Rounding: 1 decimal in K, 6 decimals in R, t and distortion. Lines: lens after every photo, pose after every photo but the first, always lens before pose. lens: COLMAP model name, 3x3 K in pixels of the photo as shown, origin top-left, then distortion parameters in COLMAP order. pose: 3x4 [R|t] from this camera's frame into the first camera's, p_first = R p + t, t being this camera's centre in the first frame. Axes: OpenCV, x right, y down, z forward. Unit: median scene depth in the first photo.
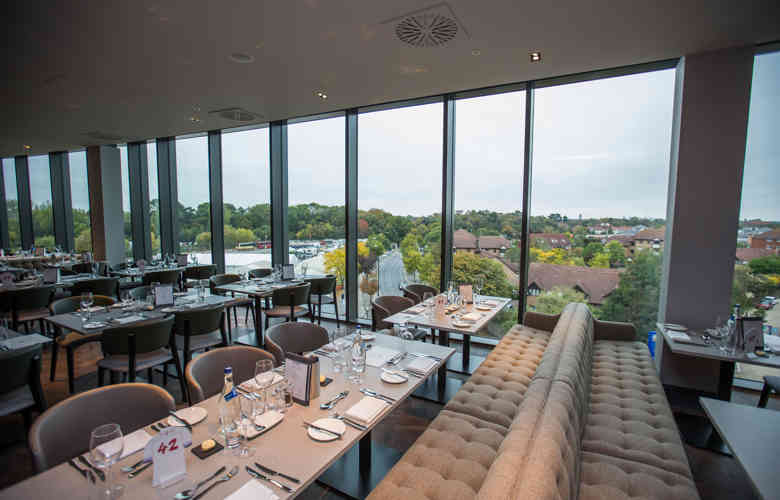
lens RADIAL K [[377.4, 0, 389.1], [0, 377.4, 250.3], [0, 0, 1]] dist [0.002327, 0.001732]
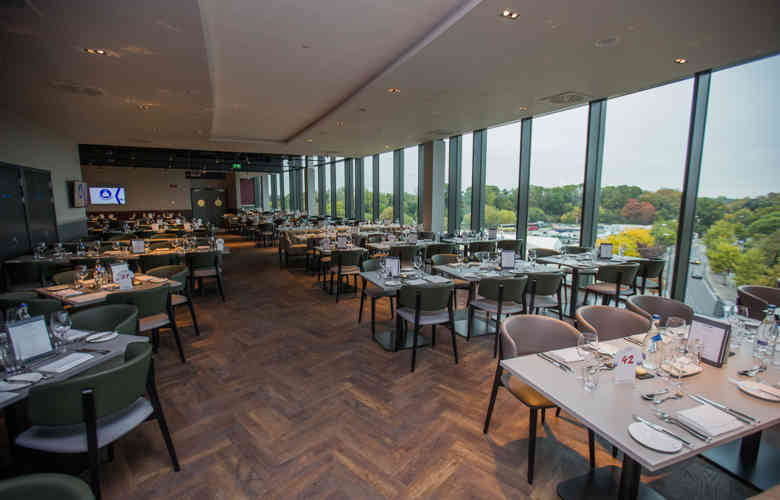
lens RADIAL K [[377.4, 0, 386.4], [0, 377.4, 251.4], [0, 0, 1]] dist [0.002327, 0.001732]
pose [[0.785687, 0.084525, -0.612823, -0.084776], [-0.053729, 0.996202, 0.068520, 0.015947], [0.616287, -0.020909, 0.787244, -0.106727]]
